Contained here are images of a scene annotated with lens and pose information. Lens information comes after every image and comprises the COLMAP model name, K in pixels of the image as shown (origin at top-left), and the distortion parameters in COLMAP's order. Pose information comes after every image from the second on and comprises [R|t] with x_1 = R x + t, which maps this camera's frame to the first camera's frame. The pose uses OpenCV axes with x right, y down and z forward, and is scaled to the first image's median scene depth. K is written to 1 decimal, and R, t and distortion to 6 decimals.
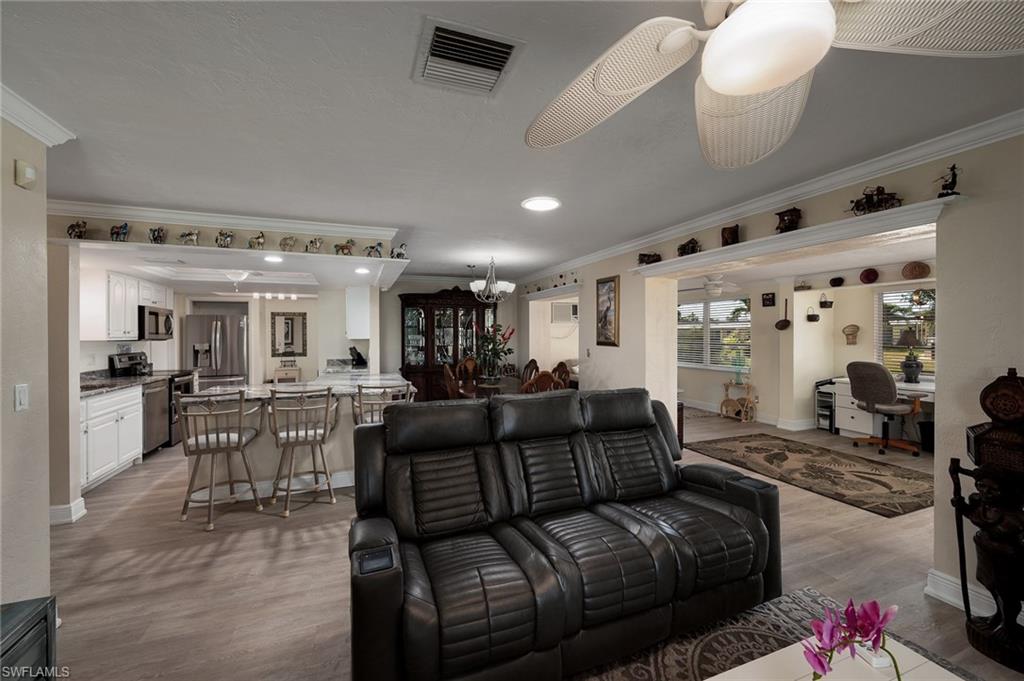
lens RADIAL K [[408.4, 0, 510.7], [0, 408.4, 335.4], [0, 0, 1]] dist [-0.002282, -0.000247]
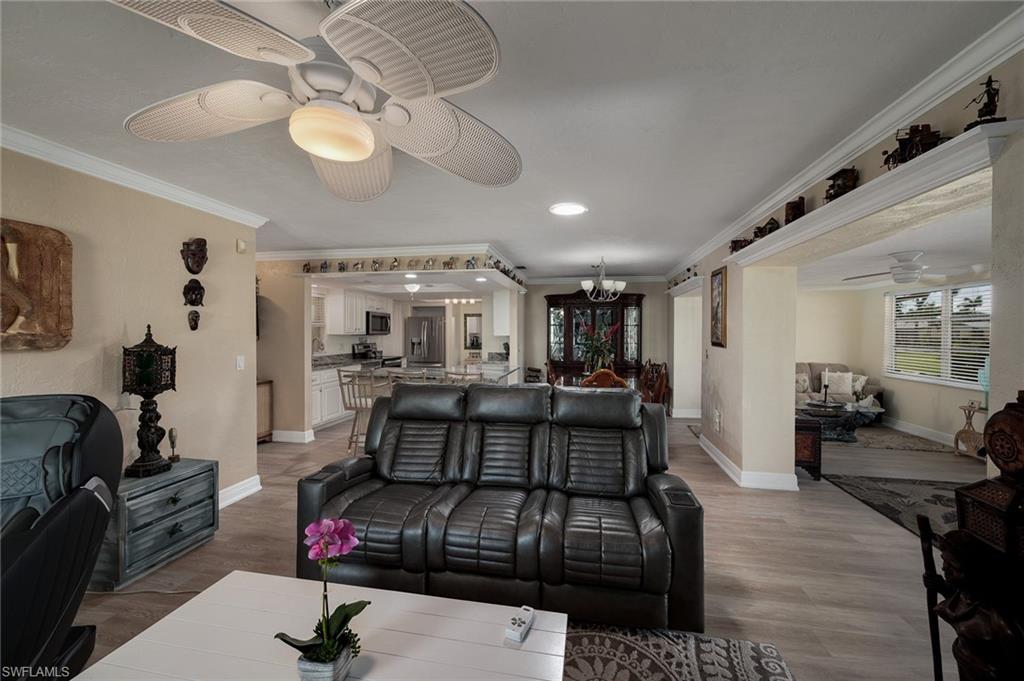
lens RADIAL K [[408.4, 0, 509.9], [0, 408.4, 336.2], [0, 0, 1]] dist [-0.002282, -0.000247]
pose [[0.848952, 0.012219, -0.528328, 0.311354], [-0.008647, 0.999920, 0.009231, -0.001229], [0.528398, -0.003268, 0.848990, 0.015620]]
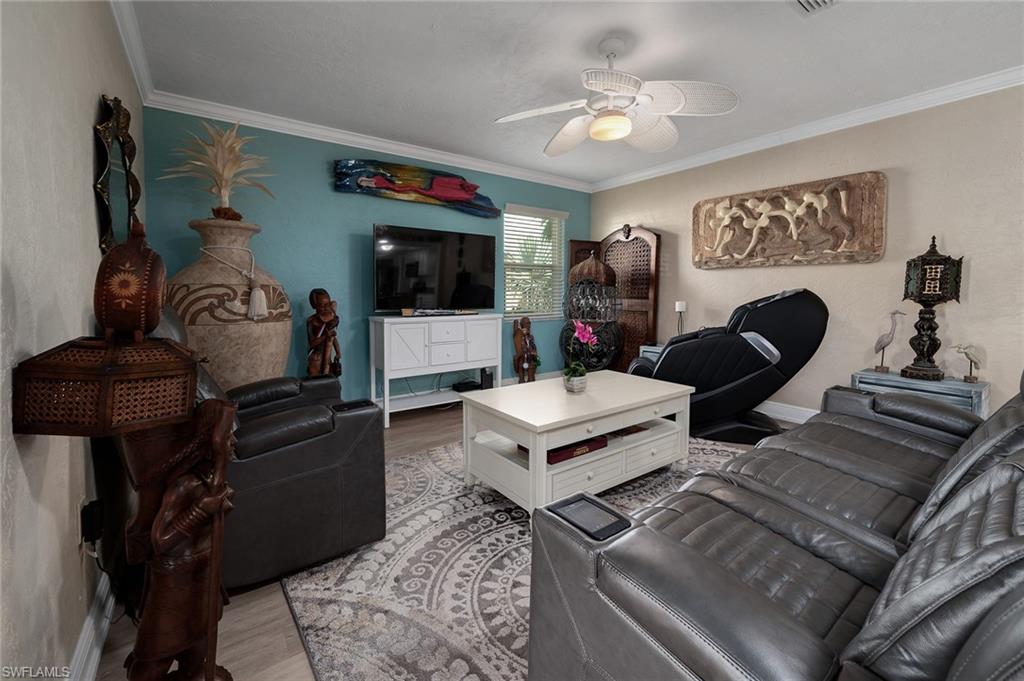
lens RADIAL K [[426.8, 0, 505.6], [0, 426.8, 321.8], [0, 0, 1]] dist [-0.002034, -0.000714]
pose [[-0.964601, 0.020523, -0.262915, 0.336204], [0.000569, 0.997127, 0.075746, 0.059184], [0.263714, 0.072915, -0.961841, 0.577454]]
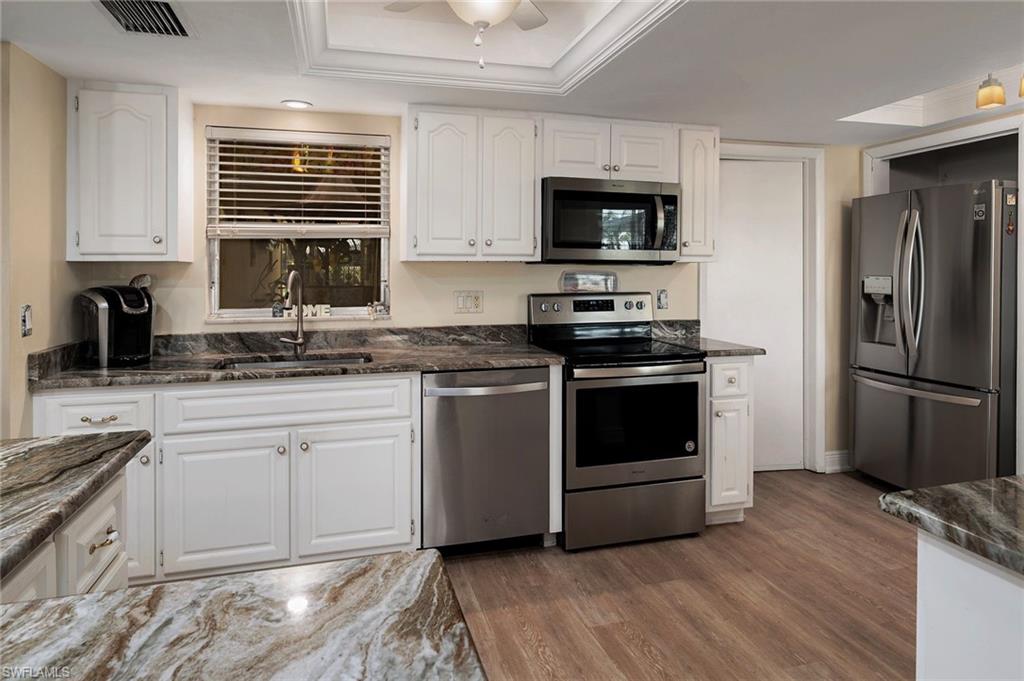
lens RADIAL K [[613.9, 0, 523.7], [0, 613.9, 273.0], [0, 0, 1]] dist [0.000107, -0.002441]
pose [[-0.081074, 0.015277, -0.996591, -0.290582], [-0.001741, 0.999879, 0.015469, 0.013240], [0.996707, 0.002989, -0.081038, 1.019440]]
